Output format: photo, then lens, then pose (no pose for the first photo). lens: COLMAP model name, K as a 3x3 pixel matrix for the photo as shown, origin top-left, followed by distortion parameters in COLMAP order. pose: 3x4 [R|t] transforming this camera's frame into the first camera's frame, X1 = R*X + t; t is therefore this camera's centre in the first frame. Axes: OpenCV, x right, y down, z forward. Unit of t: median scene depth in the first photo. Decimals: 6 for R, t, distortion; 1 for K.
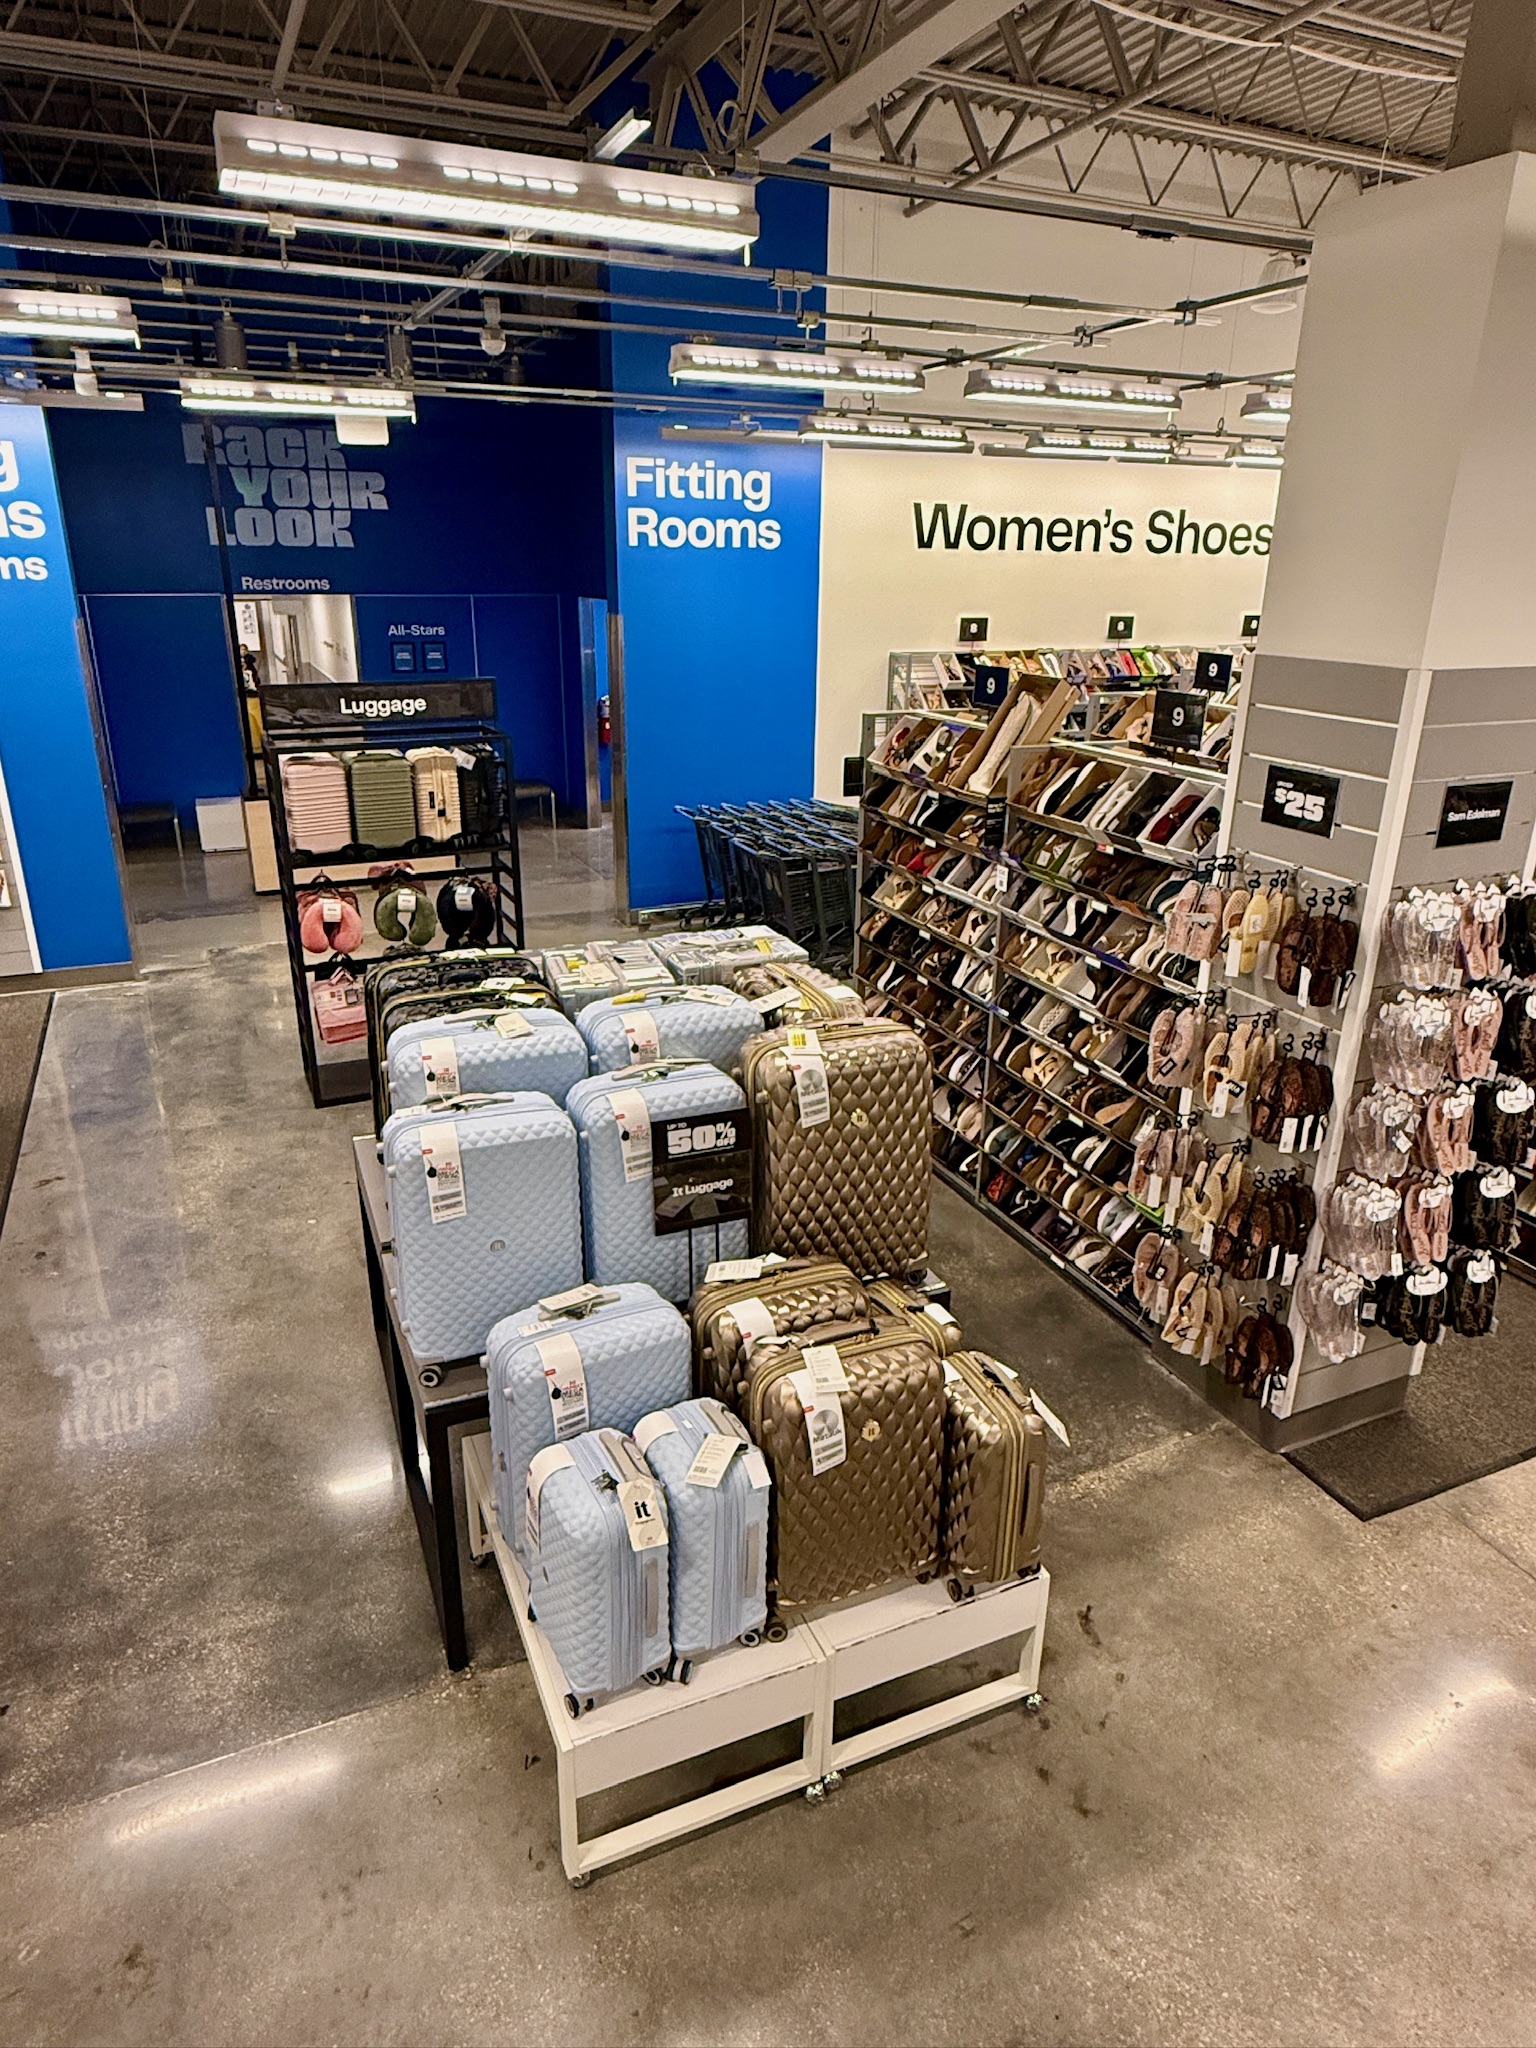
lens RADIAL K [[1240.9, 0, 761.1], [0, 1240.9, 1019.5], [0, 0, 1]] dist [-0.021677, 0.003570]
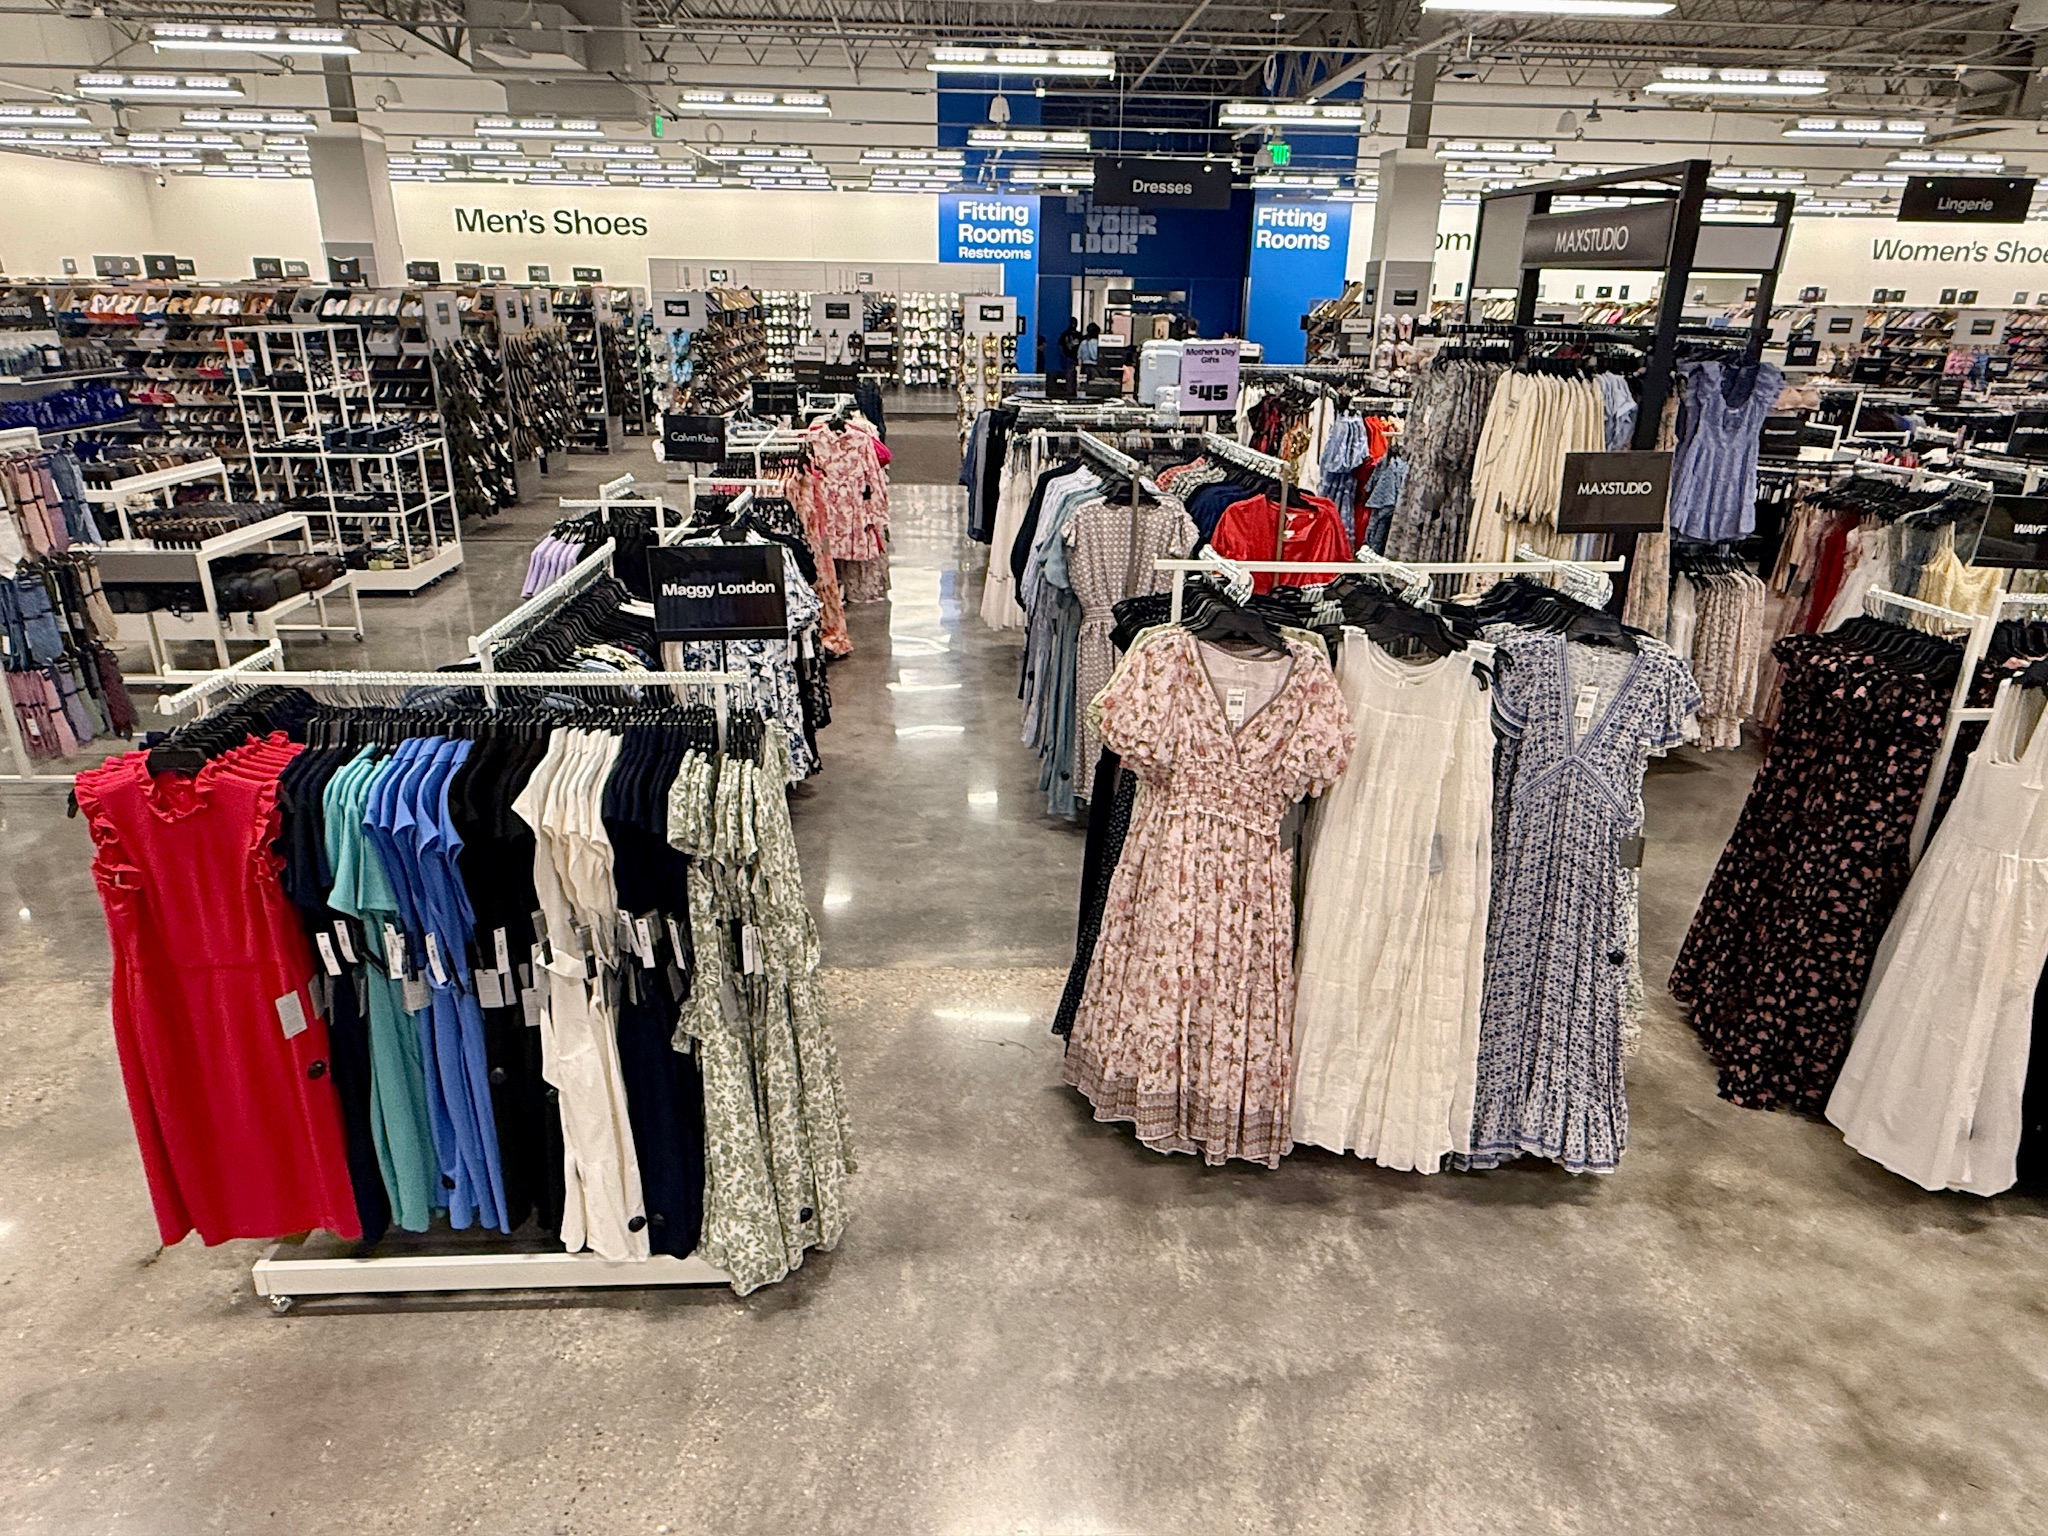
lens RADIAL K [[1240.9, 0, 1026.3], [0, 1240.9, 768.9], [0, 0, 1]] dist [-0.021677, 0.003570]
pose [[0.932631, 0.128400, -0.337213, 0.383290], [-0.125044, 0.991643, 0.031750, 0.545543], [0.338472, 0.012555, 0.940893, -1.260247]]
